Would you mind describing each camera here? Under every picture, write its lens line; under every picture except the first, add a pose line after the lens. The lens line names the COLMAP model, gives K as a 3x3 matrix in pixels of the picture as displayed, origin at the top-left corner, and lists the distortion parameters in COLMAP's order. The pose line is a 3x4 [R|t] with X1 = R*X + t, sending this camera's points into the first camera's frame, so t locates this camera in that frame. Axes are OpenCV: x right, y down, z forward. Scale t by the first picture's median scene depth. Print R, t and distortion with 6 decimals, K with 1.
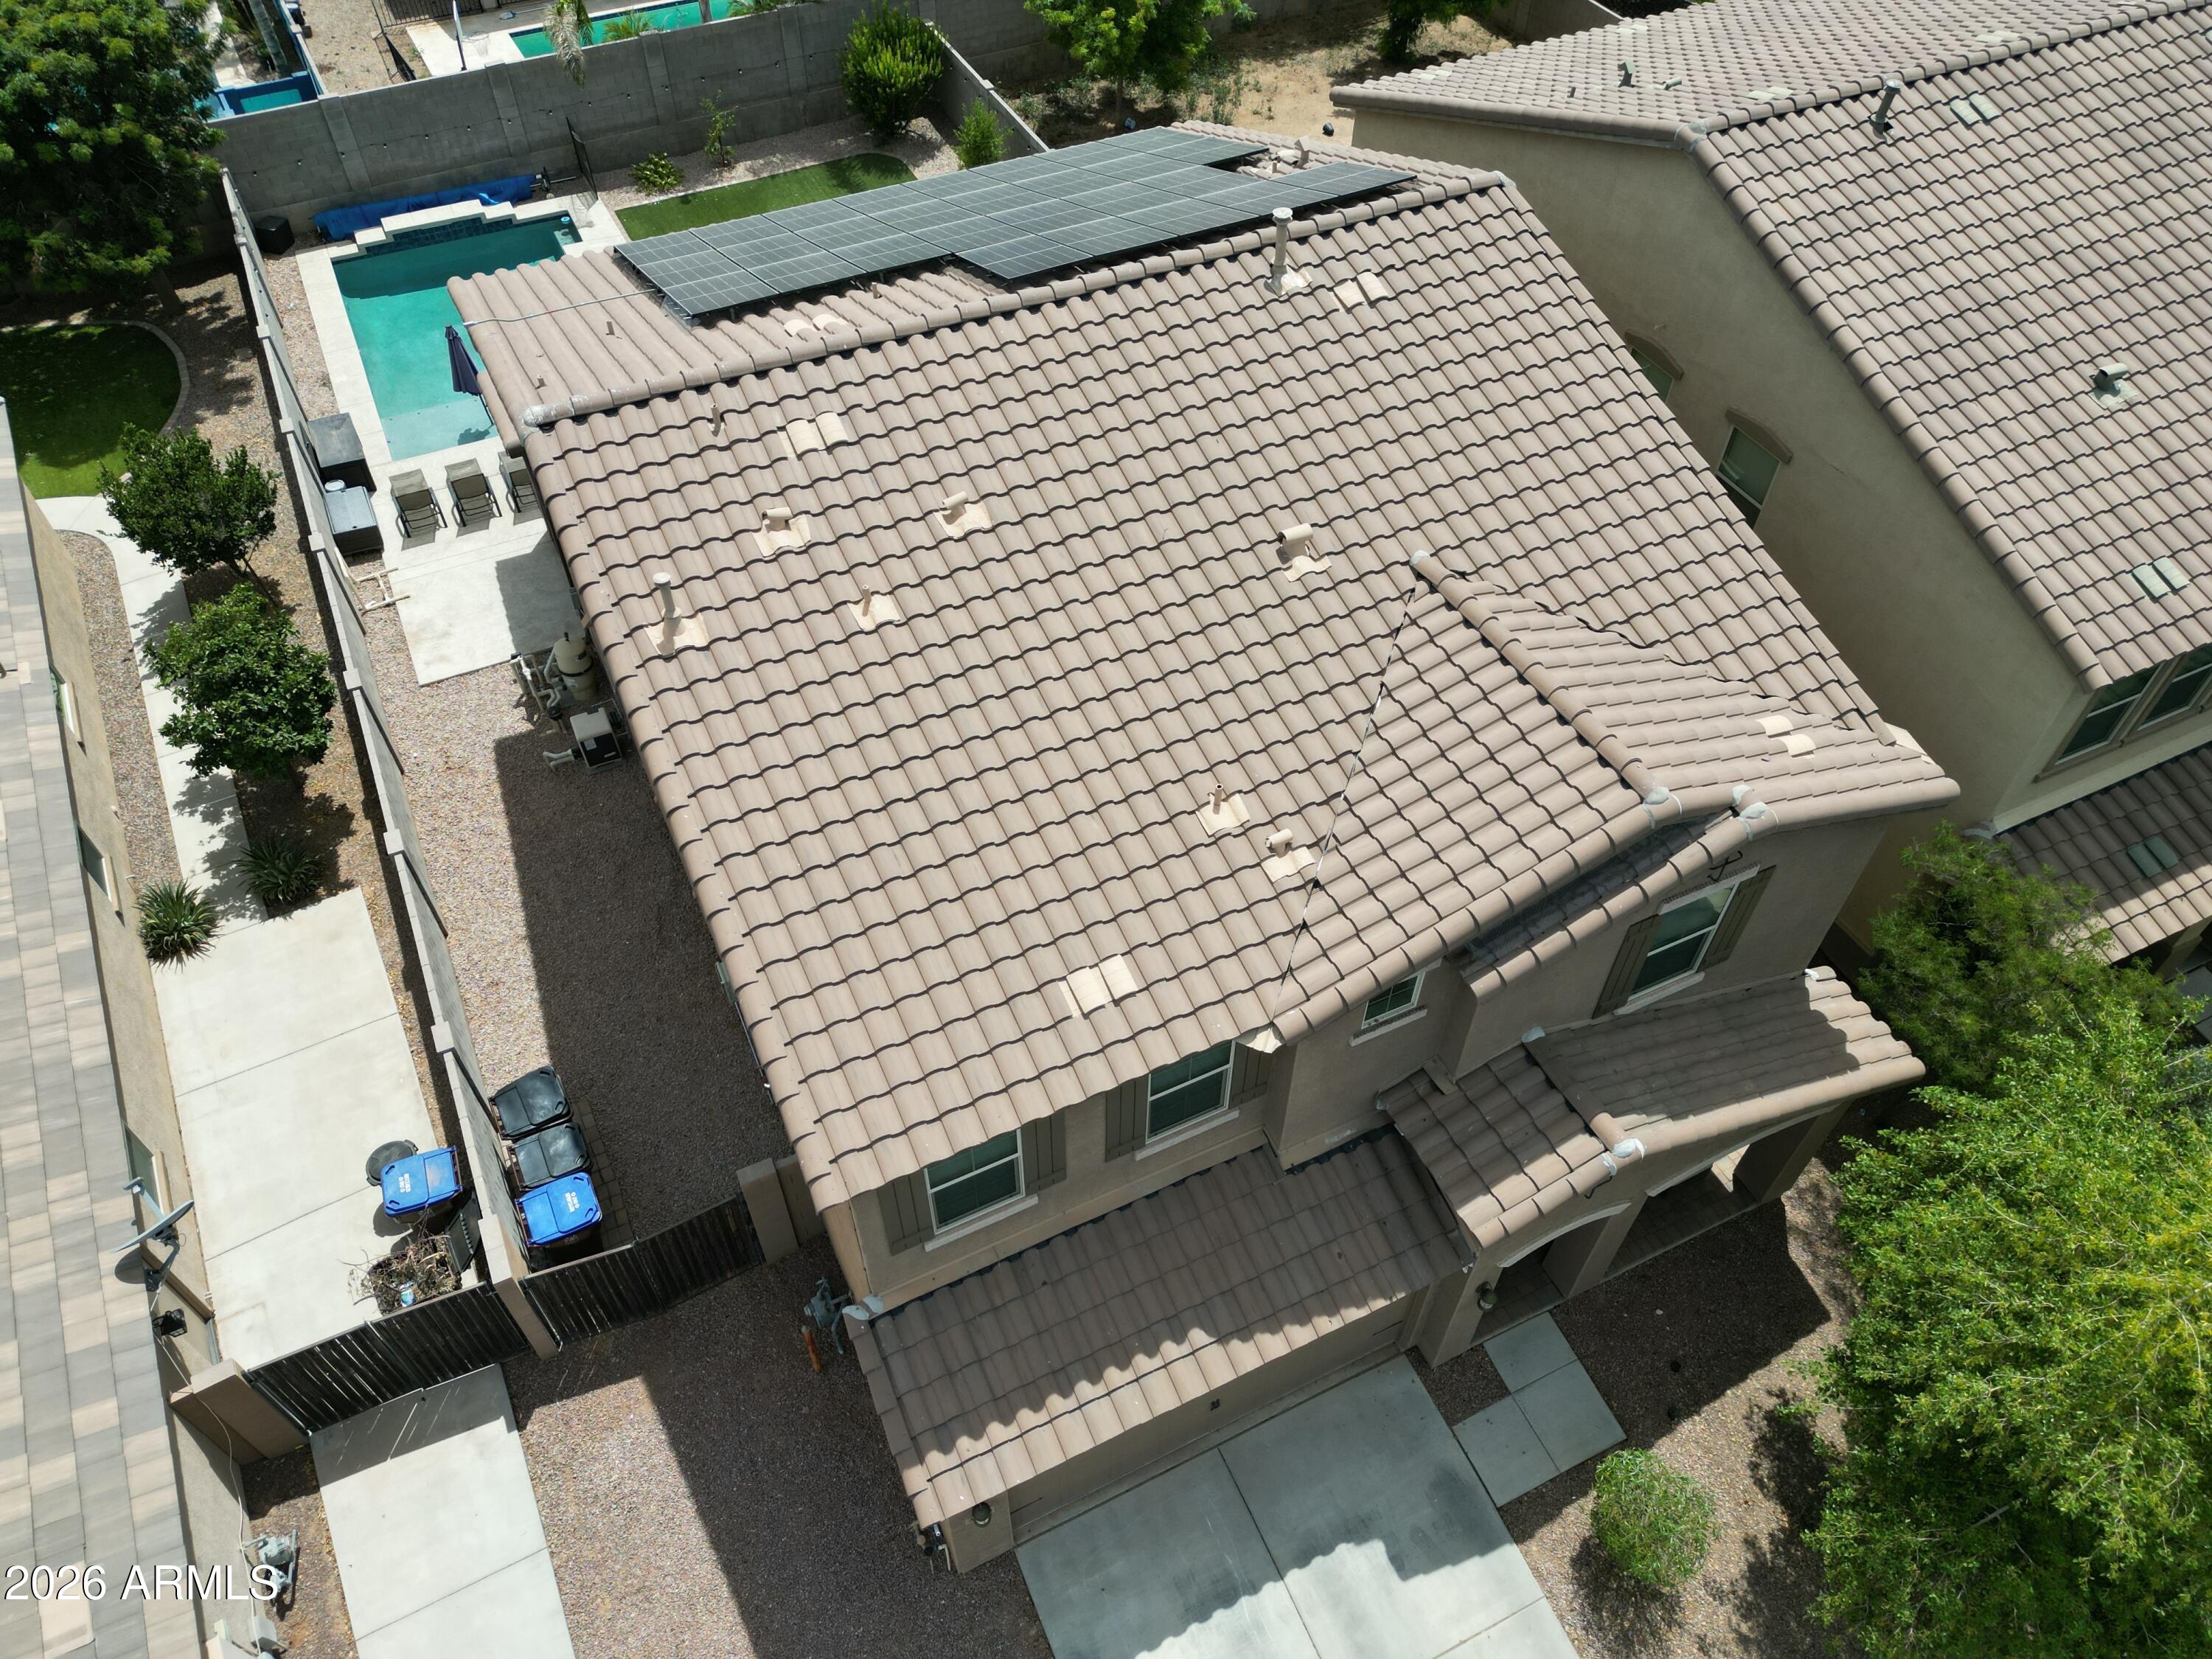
lens RADIAL K [[1534.7, 0, 1106.0], [0, 1534.7, 829.5], [0, 0, 1]] dist [0.037035, -0.004306]
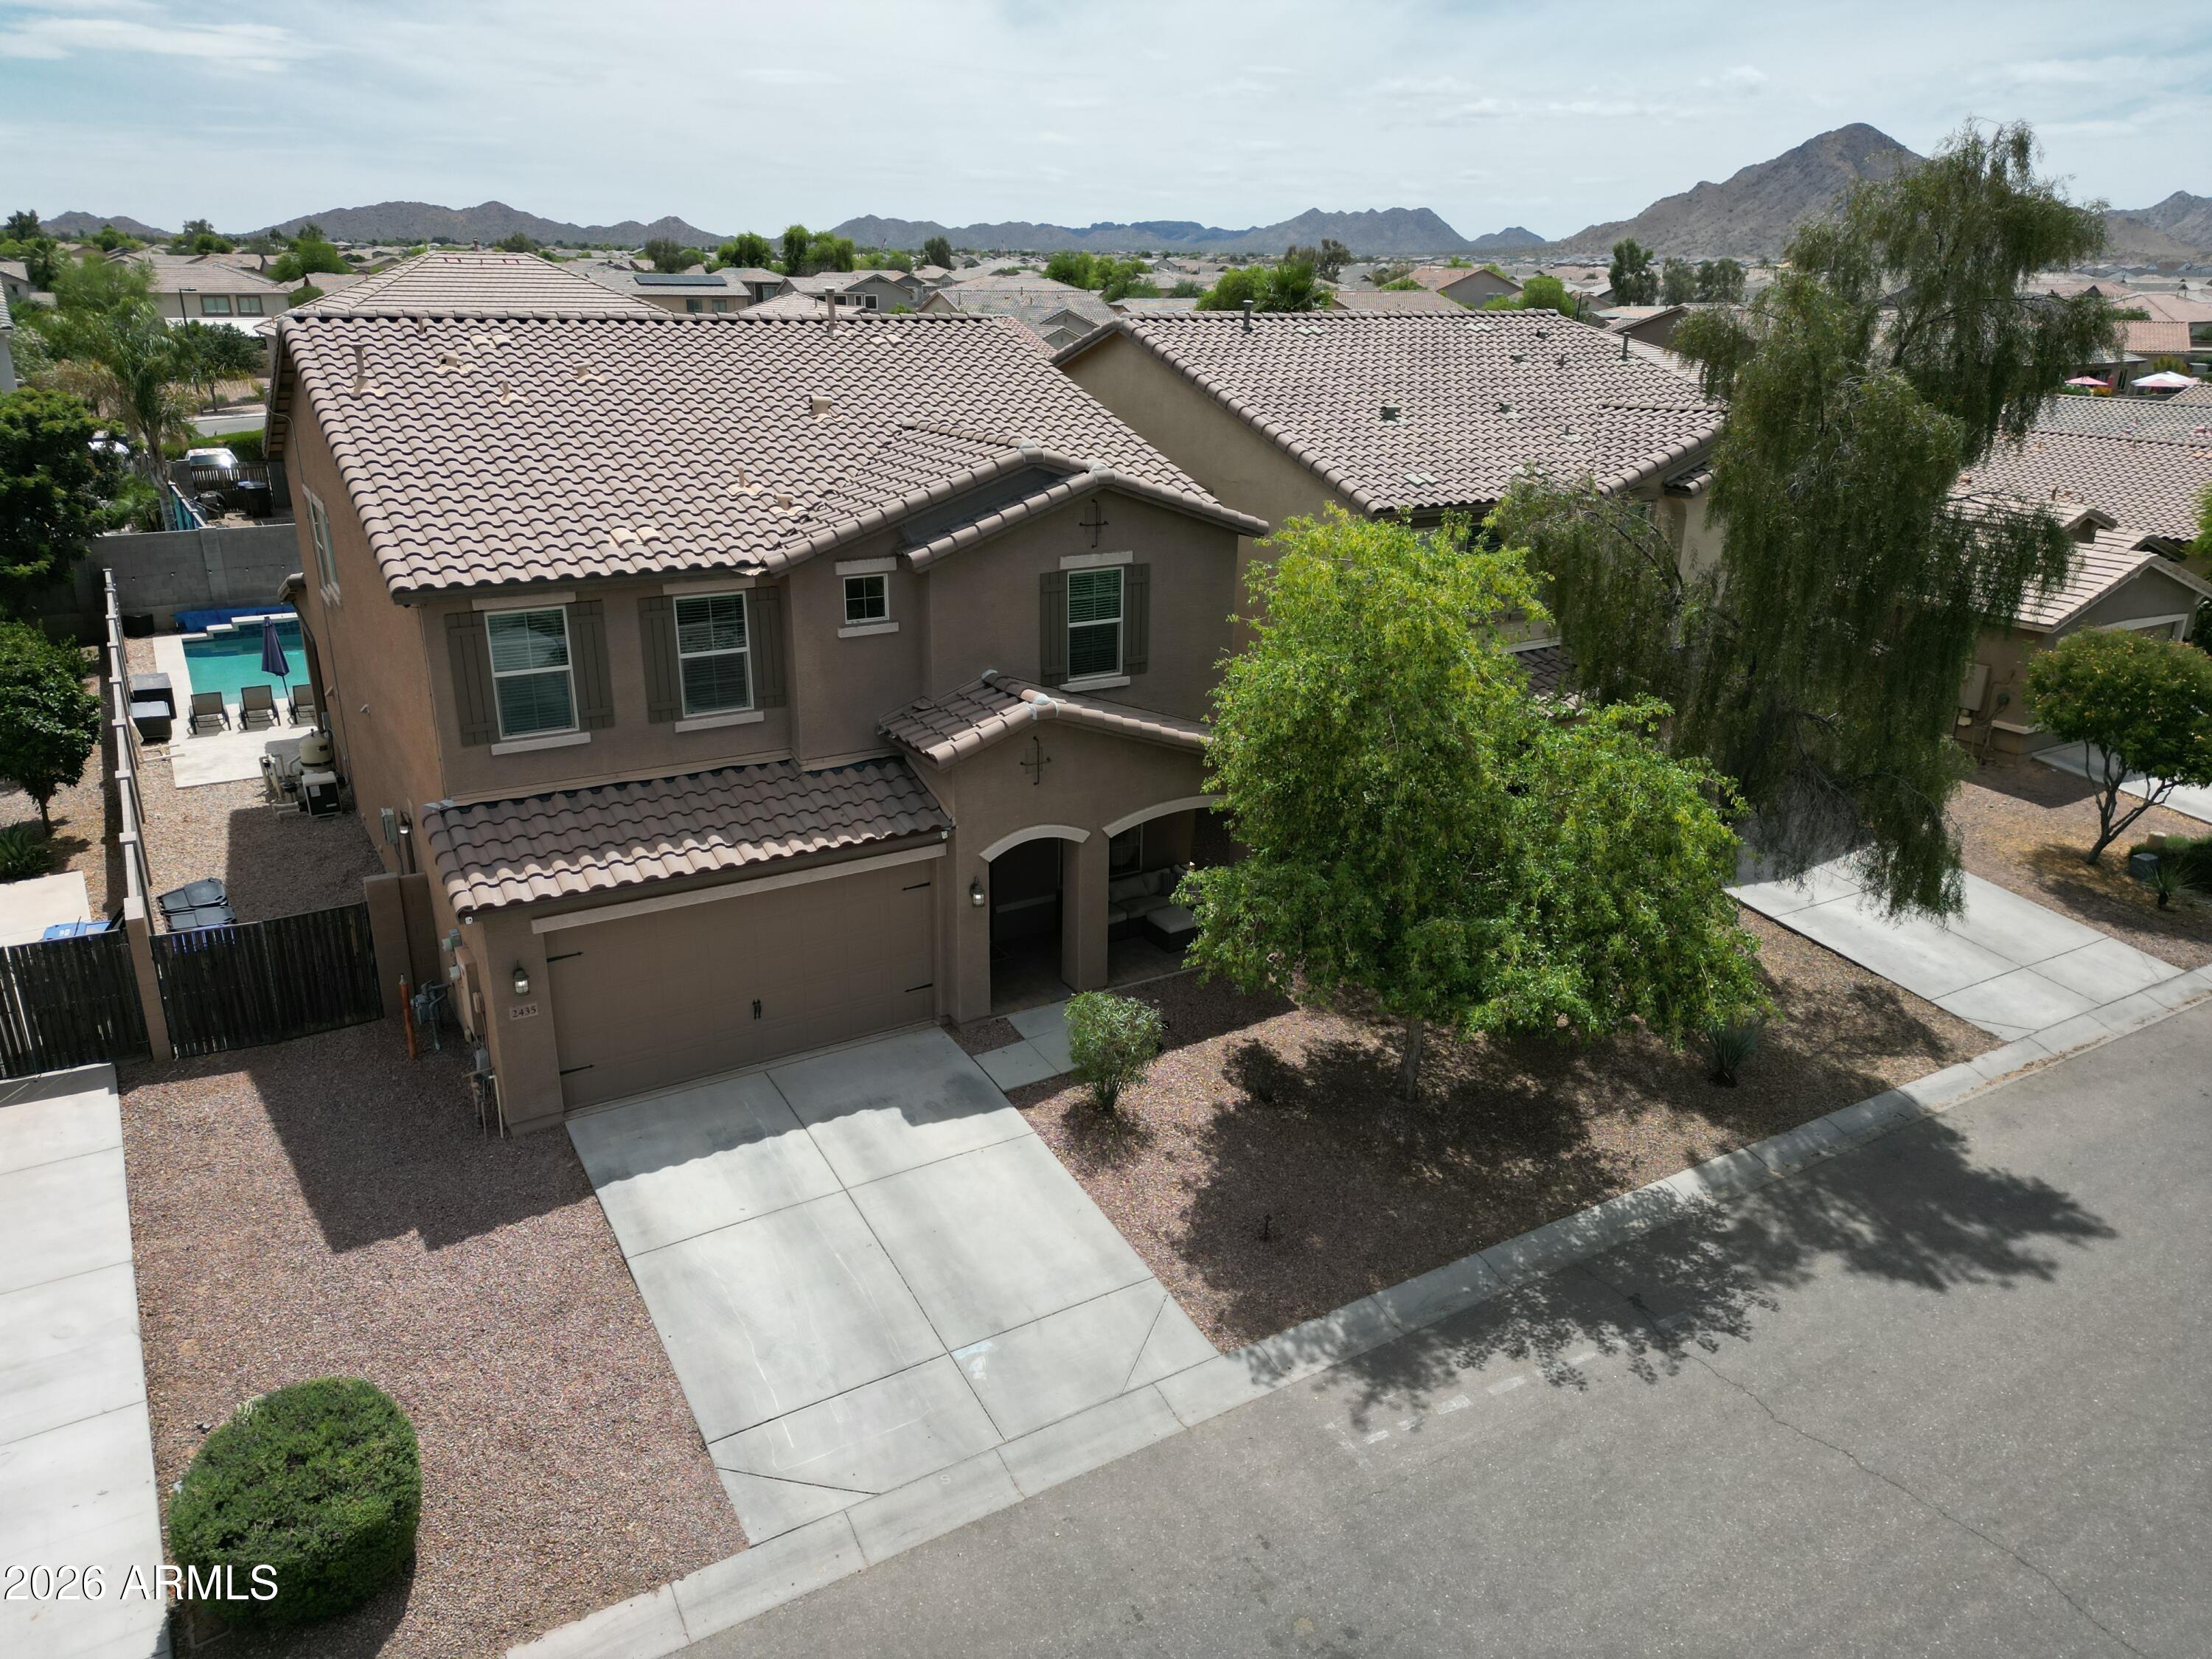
lens RADIAL K [[1514.6, 0, 1095.1], [0, 1514.6, 827.6], [0, 0, 1]] dist [0.072518, -0.079977]
pose [[0.995481, -0.024681, 0.091699, 0.211650], [0.064841, 0.882151, -0.466481, 0.764024], [-0.069379, 0.470319, 0.879765, -0.097830]]
